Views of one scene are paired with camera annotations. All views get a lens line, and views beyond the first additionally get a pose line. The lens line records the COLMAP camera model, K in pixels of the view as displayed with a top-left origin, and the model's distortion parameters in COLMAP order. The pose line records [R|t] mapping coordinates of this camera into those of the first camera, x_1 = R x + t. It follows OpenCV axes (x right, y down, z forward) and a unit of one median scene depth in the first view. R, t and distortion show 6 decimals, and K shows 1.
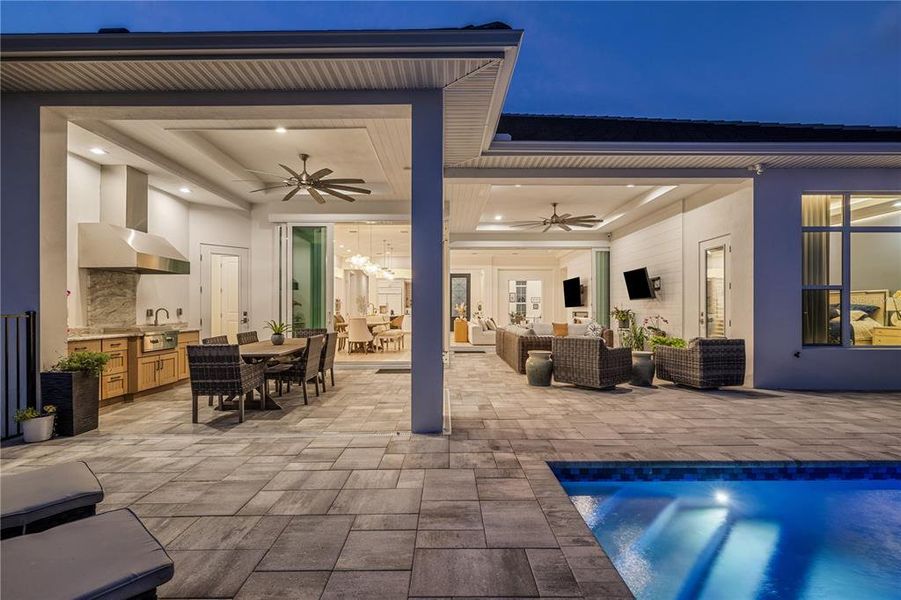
lens RADIAL K [[428.4, 0, 446.9], [0, 428.4, 311.1], [0, 0, 1]] dist [-0.004413, 0.000592]
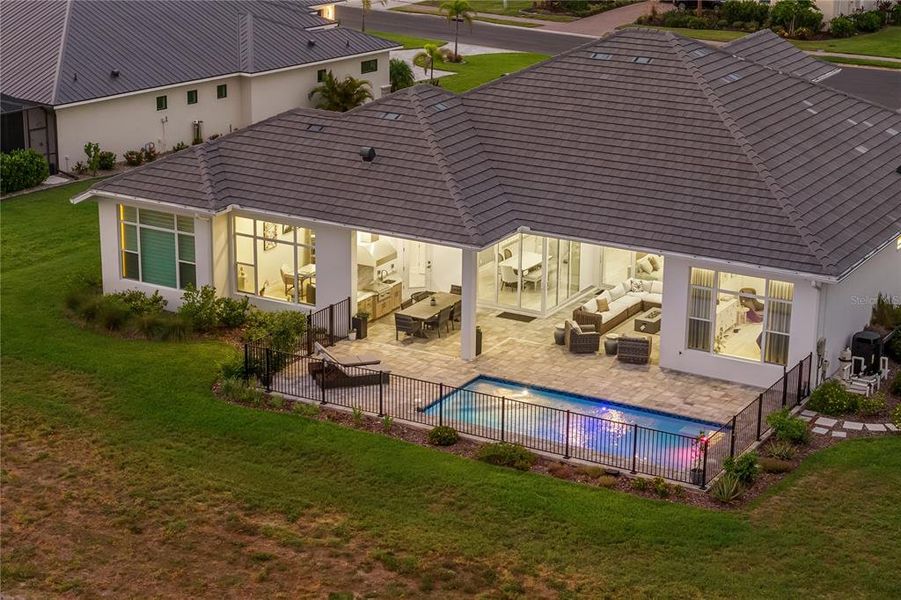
lens RADIAL K [[1884.5, 0, 450.9], [0, 1884.5, 300.8], [0, 0, 1]] dist [-0.084613, 0.000000]
pose [[0.861896, 0.160329, -0.481072, 4.237714], [-0.011119, 0.954447, 0.298172, -2.776623], [0.506963, -0.251644, 0.824417, -6.743351]]
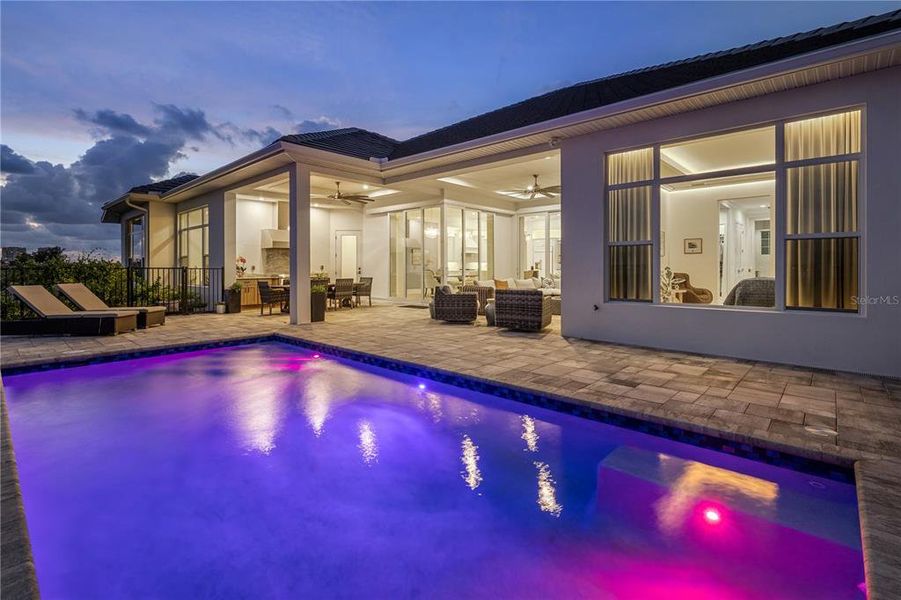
lens RADIAL K [[428.4, 0, 449.8], [0, 428.4, 267.7], [0, 0, 1]] dist [-0.004413, 0.000592]
pose [[0.737727, 0.000506, -0.675099, 1.417643], [-0.000455, 1.000000, 0.000252, 0.002849], [0.675099, 0.000122, 0.737727, -0.033345]]
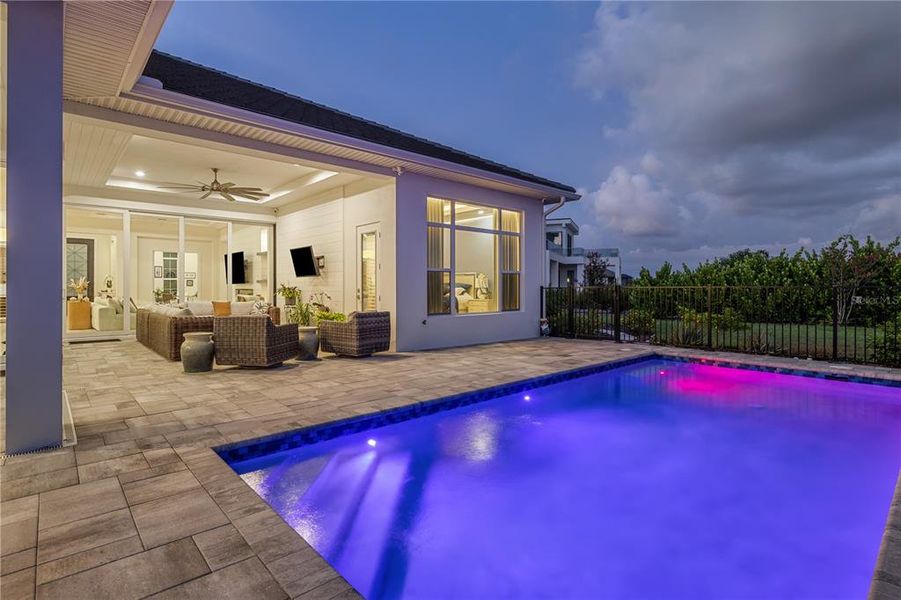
lens RADIAL K [[449.8, 0, 444.0], [0, 449.8, 287.5], [0, 0, 1]] dist [-0.001486, 0.000726]
pose [[0.750269, 0.000580, 0.661133, -0.021541], [0.001034, 0.999997, -0.002051, 0.001595], [-0.661132, 0.002222, 0.750266, -0.045635]]
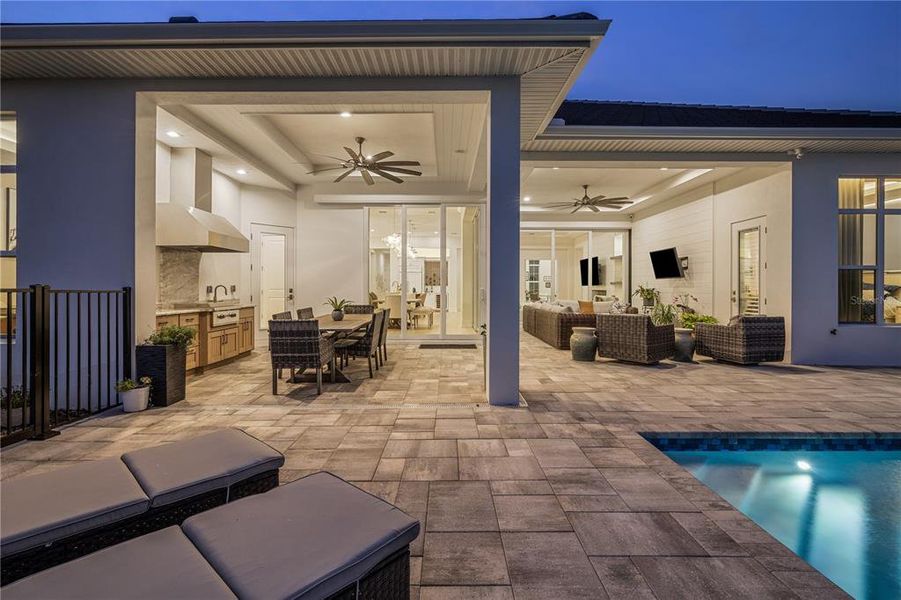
lens RADIAL K [[415.2, 0, 445.7], [0, 415.2, 289.5], [0, 0, 1]] dist [-0.009235, 0.002066]
pose [[0.999985, 0.003557, -0.004079, -0.135011], [-0.003556, 0.999994, 0.000233, 0.002098], [0.004080, -0.000219, 0.999992, -0.008838]]
